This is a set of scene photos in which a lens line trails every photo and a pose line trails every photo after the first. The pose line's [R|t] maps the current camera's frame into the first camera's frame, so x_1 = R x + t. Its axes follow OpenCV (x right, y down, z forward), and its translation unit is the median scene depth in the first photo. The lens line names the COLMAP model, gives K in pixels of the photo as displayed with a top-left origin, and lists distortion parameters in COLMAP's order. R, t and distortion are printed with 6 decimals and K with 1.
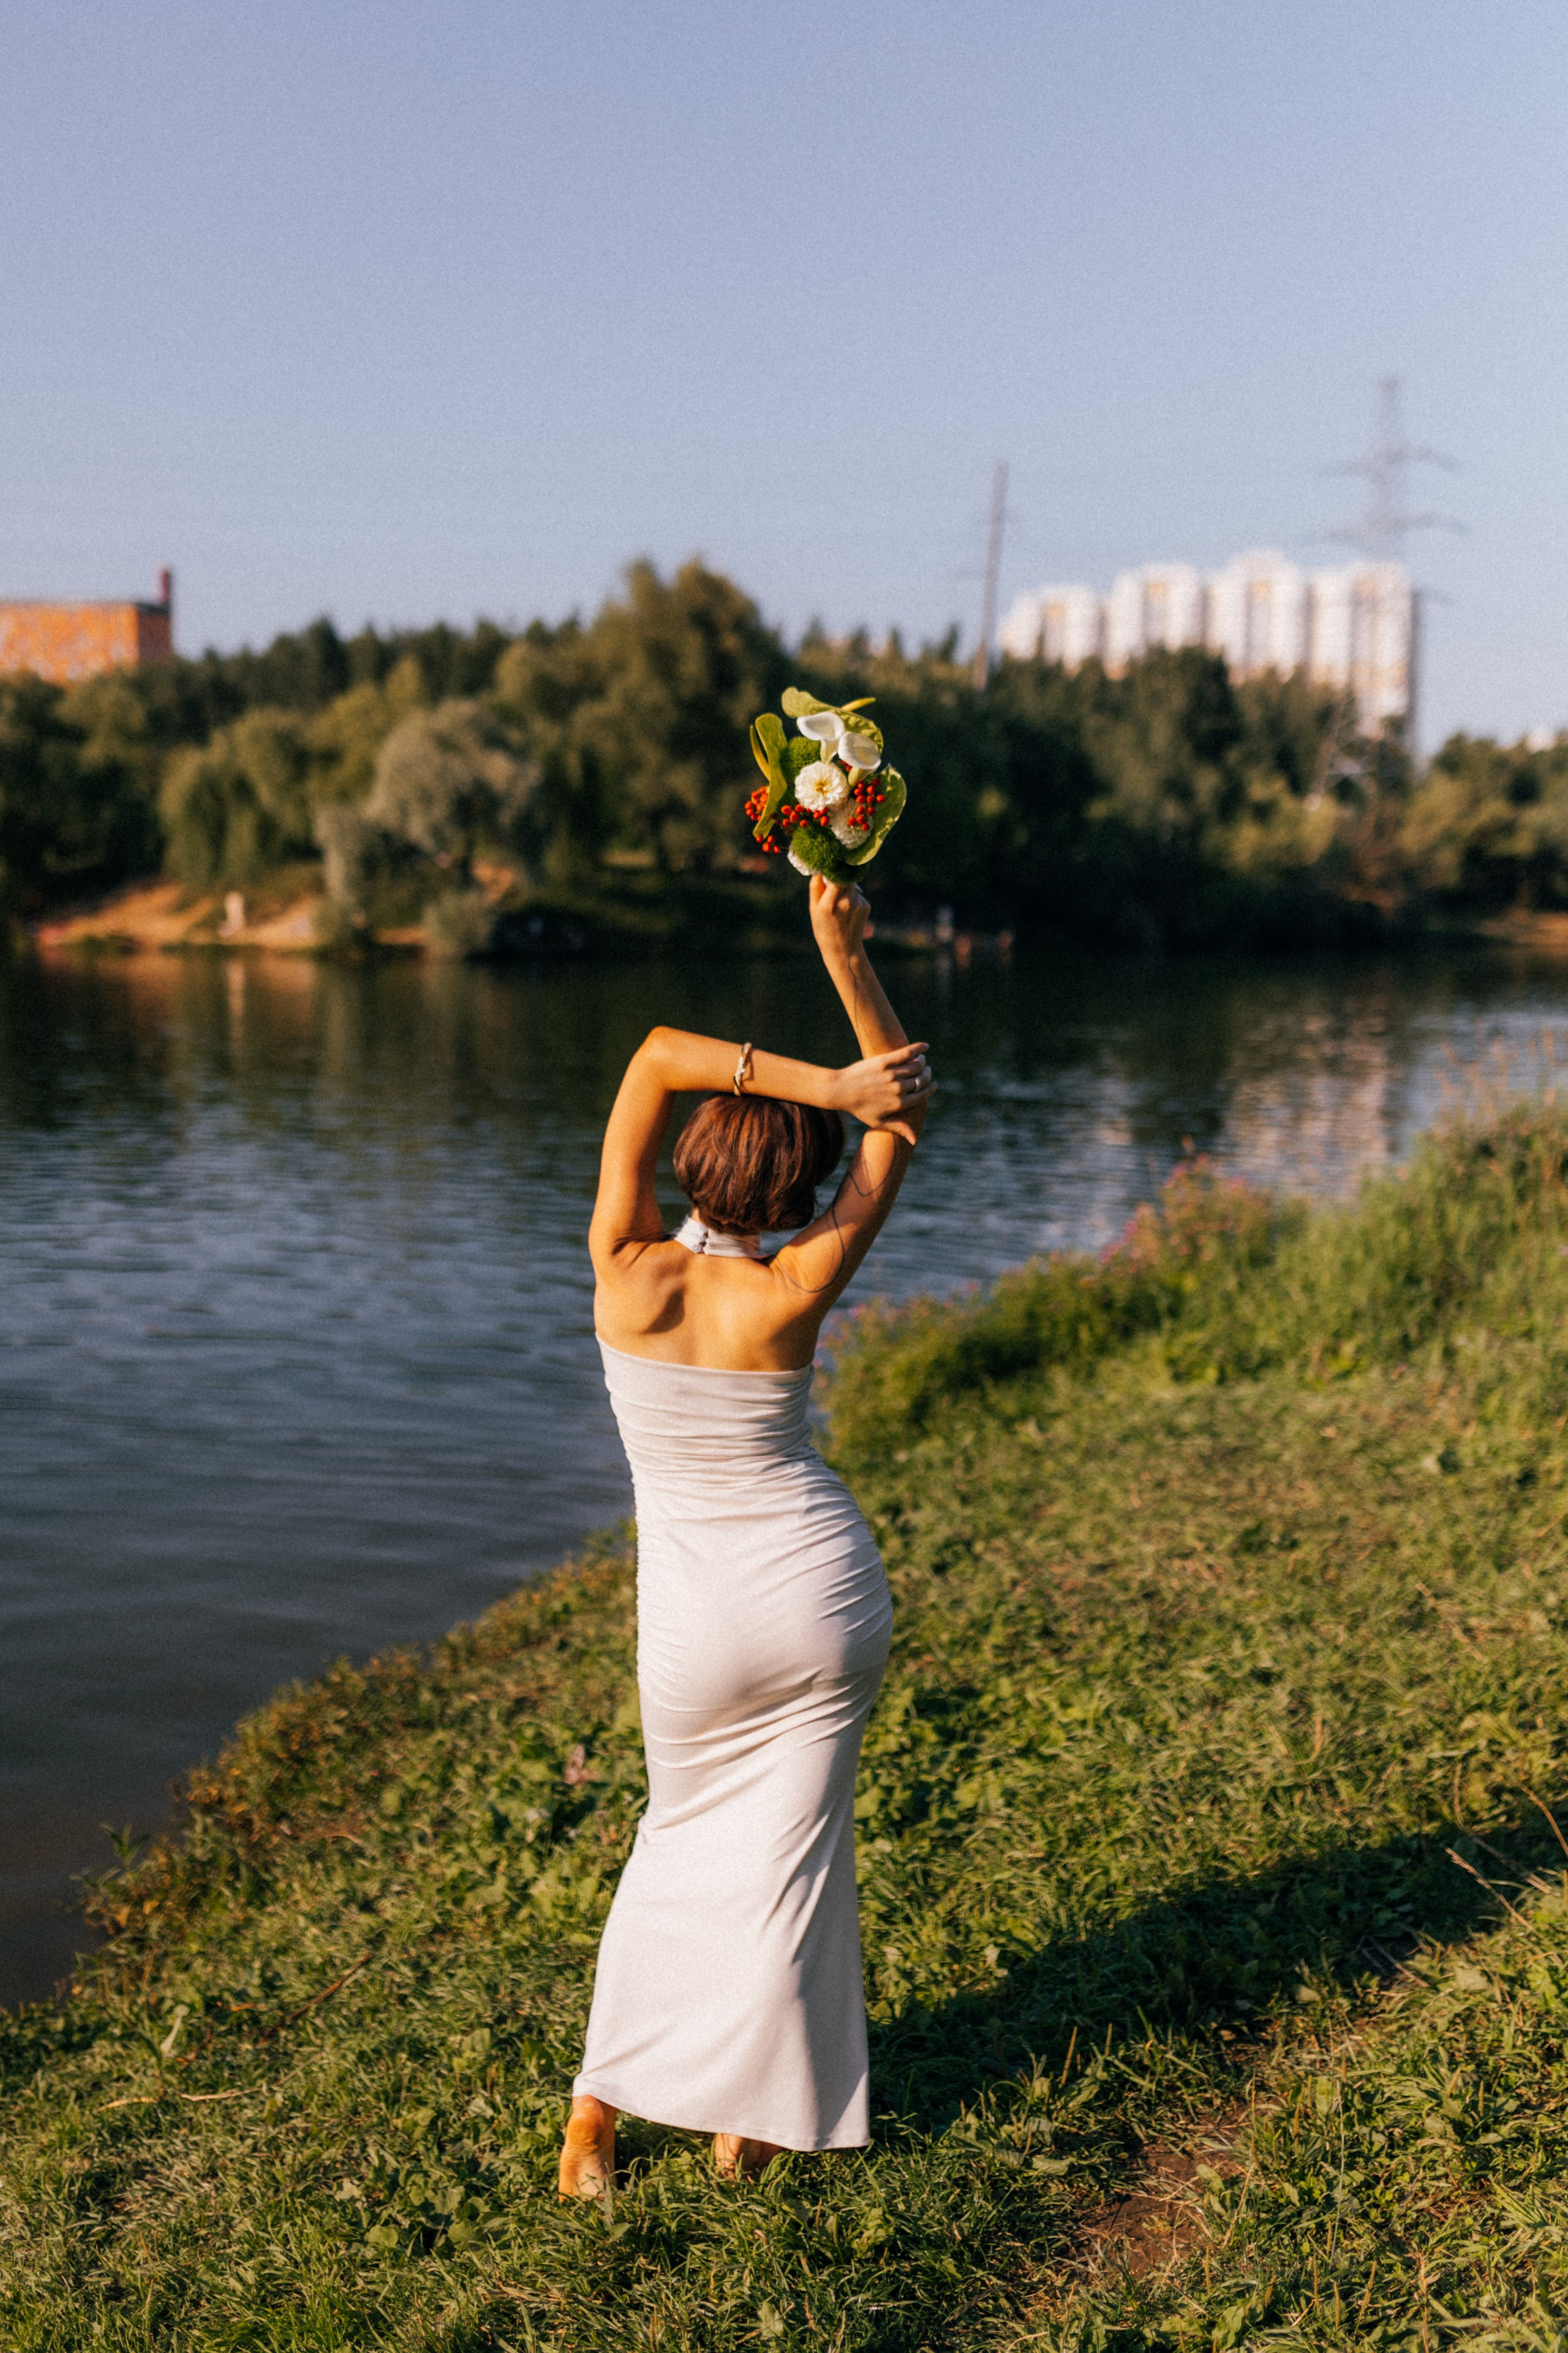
lens RADIAL K [[2264.0, 0, 784.0], [0, 2264.0, 1176.5], [0, 0, 1]] dist [0.004082, -0.002722]
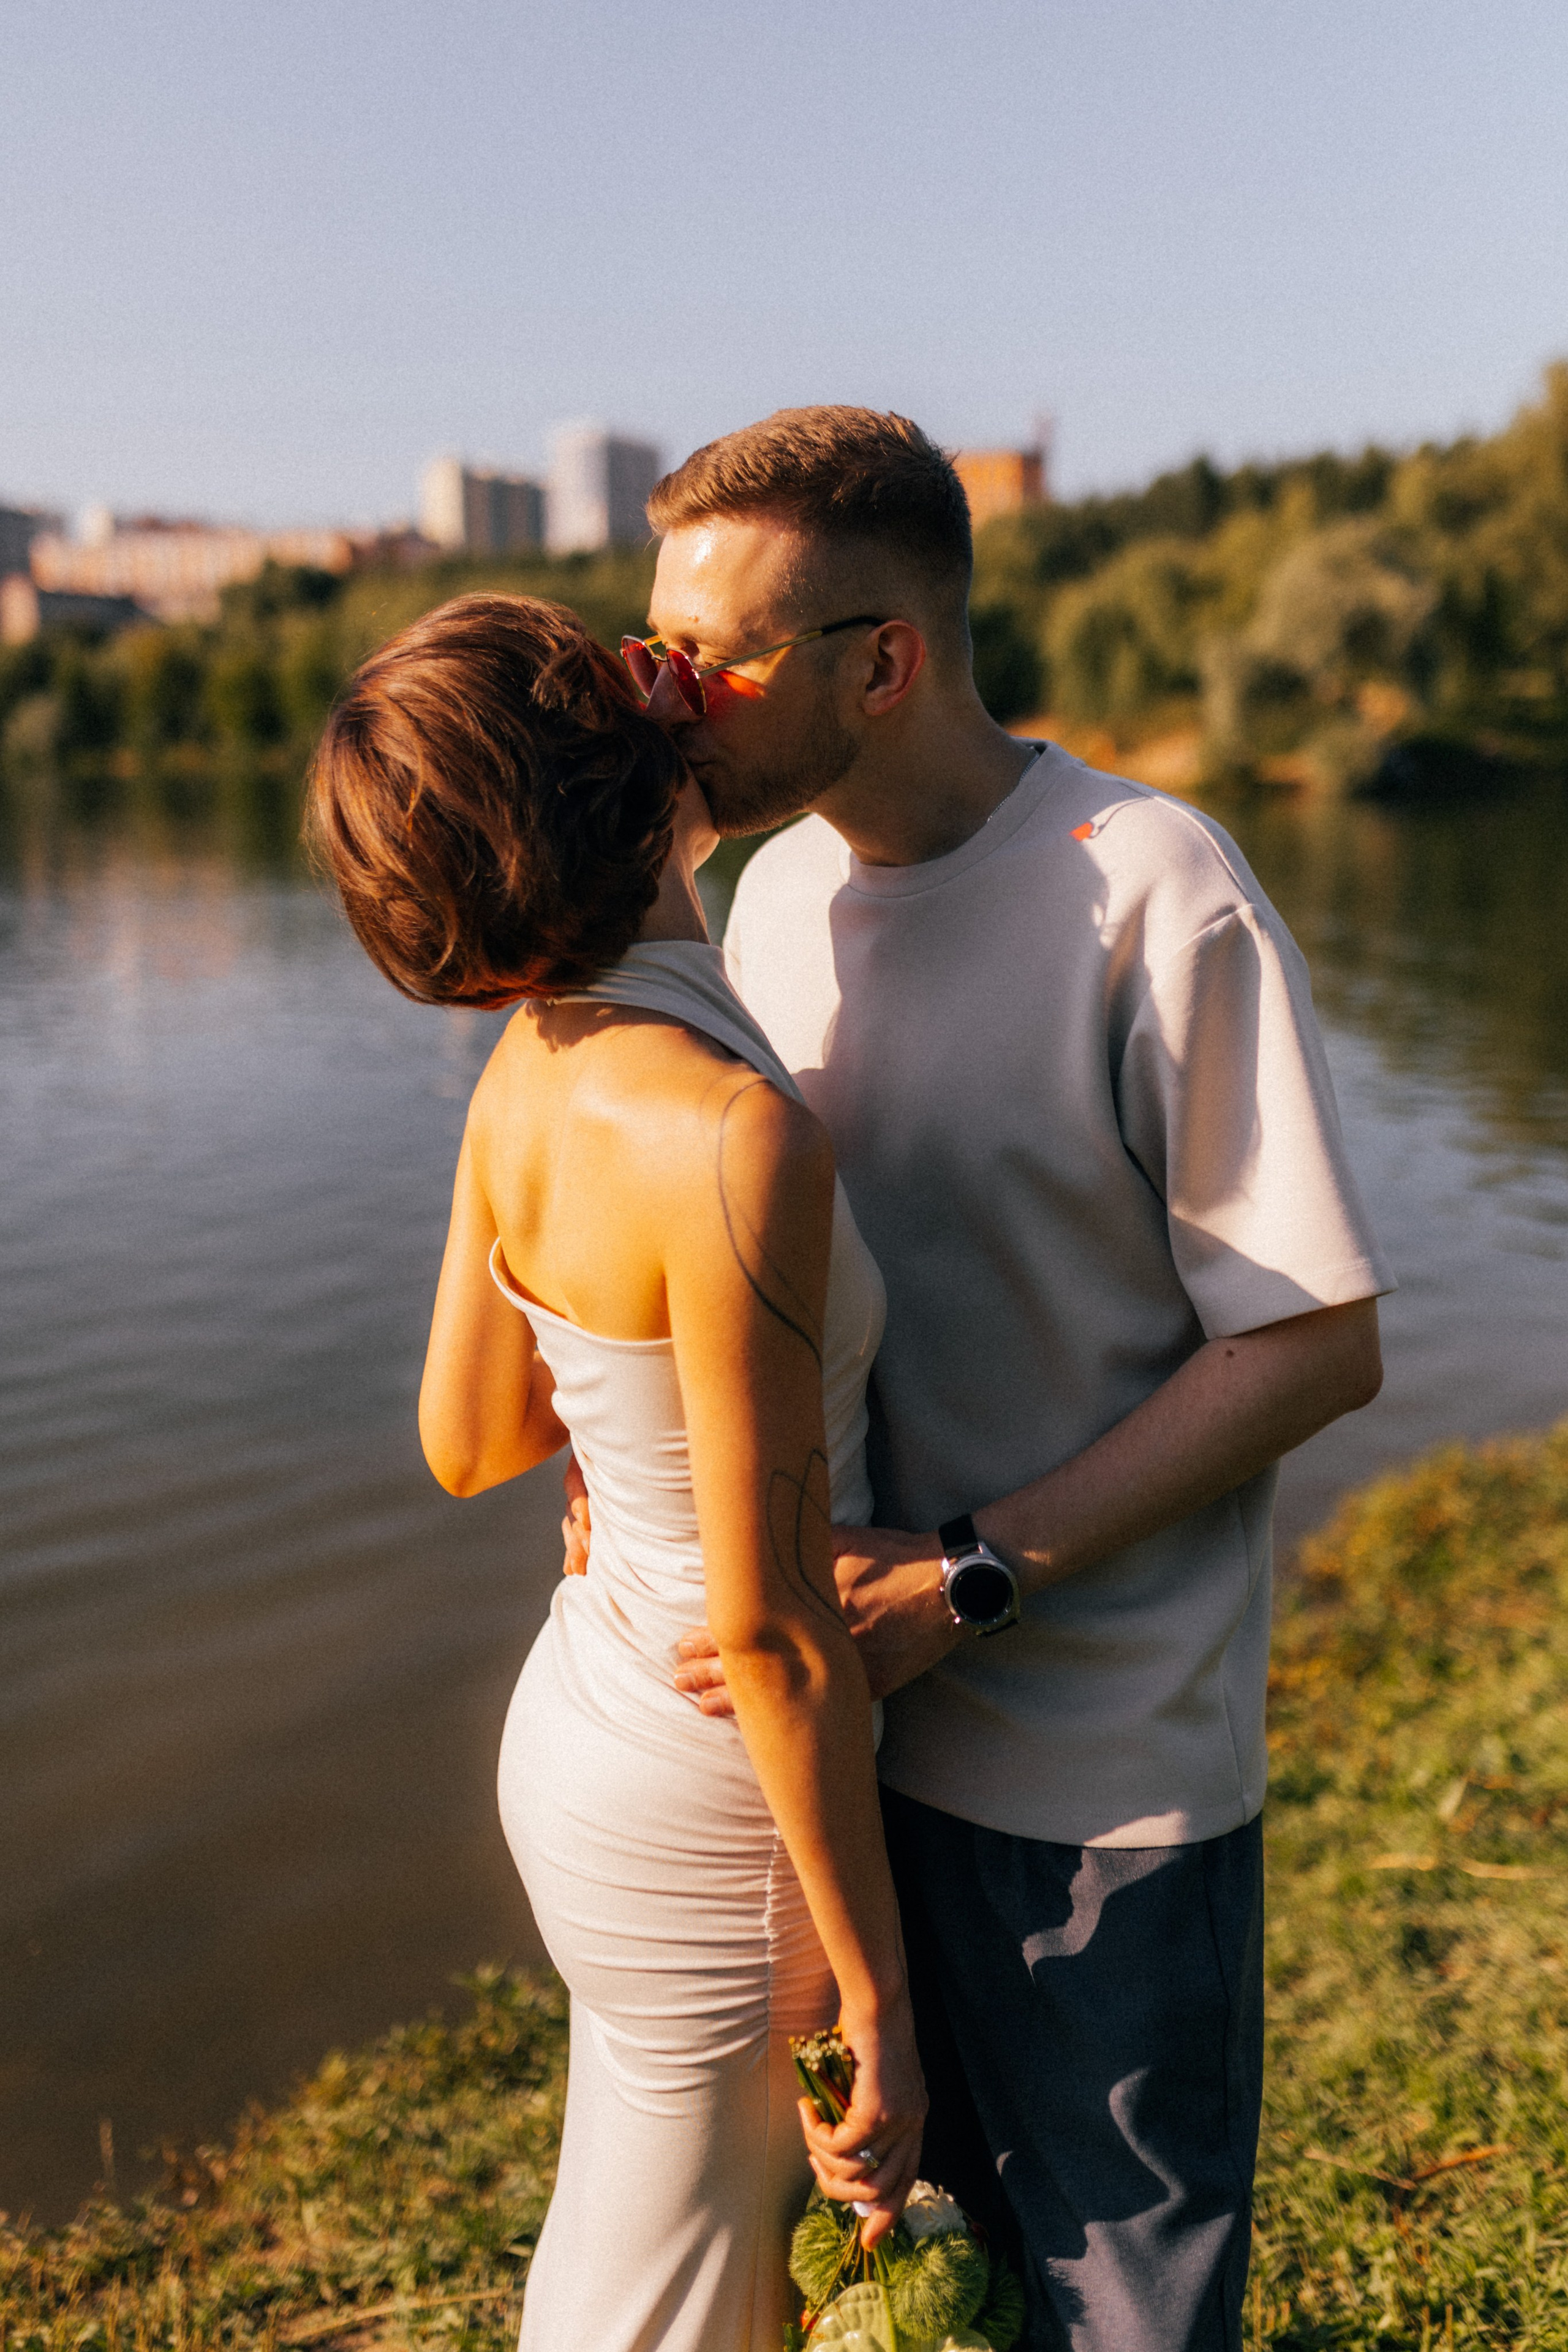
lens RADIAL K [[2228.5, 0, 784.0], [0, 2228.5, 1176.0], [0, 0, 1]] dist [0.003811, -0.005202]
pose [[0.931905, 0.049901, -0.359253, -0.175643], [-0.024686, 0.996920, 0.074440, 0.056774], [0.361861, -0.060502, 0.930267, 0.066684]]
